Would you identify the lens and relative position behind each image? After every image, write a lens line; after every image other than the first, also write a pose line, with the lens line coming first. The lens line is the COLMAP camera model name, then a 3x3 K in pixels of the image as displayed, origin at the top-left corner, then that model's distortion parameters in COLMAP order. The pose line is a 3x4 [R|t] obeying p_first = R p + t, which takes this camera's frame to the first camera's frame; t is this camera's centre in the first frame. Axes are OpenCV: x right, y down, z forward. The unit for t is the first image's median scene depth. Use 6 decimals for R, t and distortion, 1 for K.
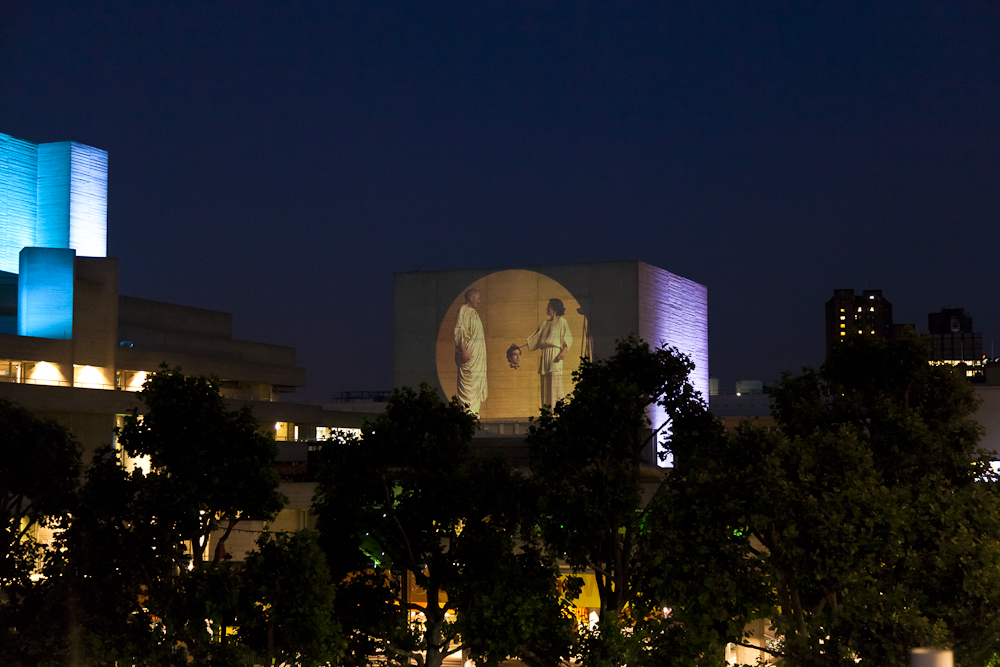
lens RADIAL K [[1608.8, 0, 500.0], [0, 1608.8, 333.5], [0, 0, 1]] dist [0.002392, 0.036227]
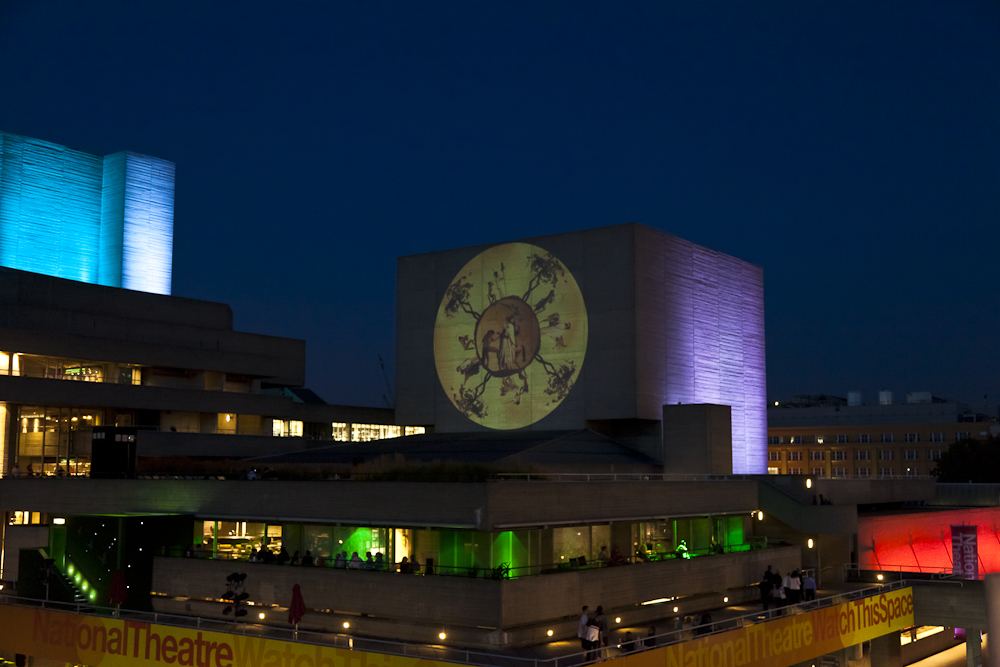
lens RADIAL K [[1137.1, 0, 500.0], [0, 1137.1, 333.5], [0, 0, 1]] dist [0.010288, -0.025429]
pose [[0.967798, -0.025828, -0.250400, 0.148571], [0.016141, 0.999043, -0.040664, 0.032851], [0.251211, 0.035313, 0.967288, 0.354233]]
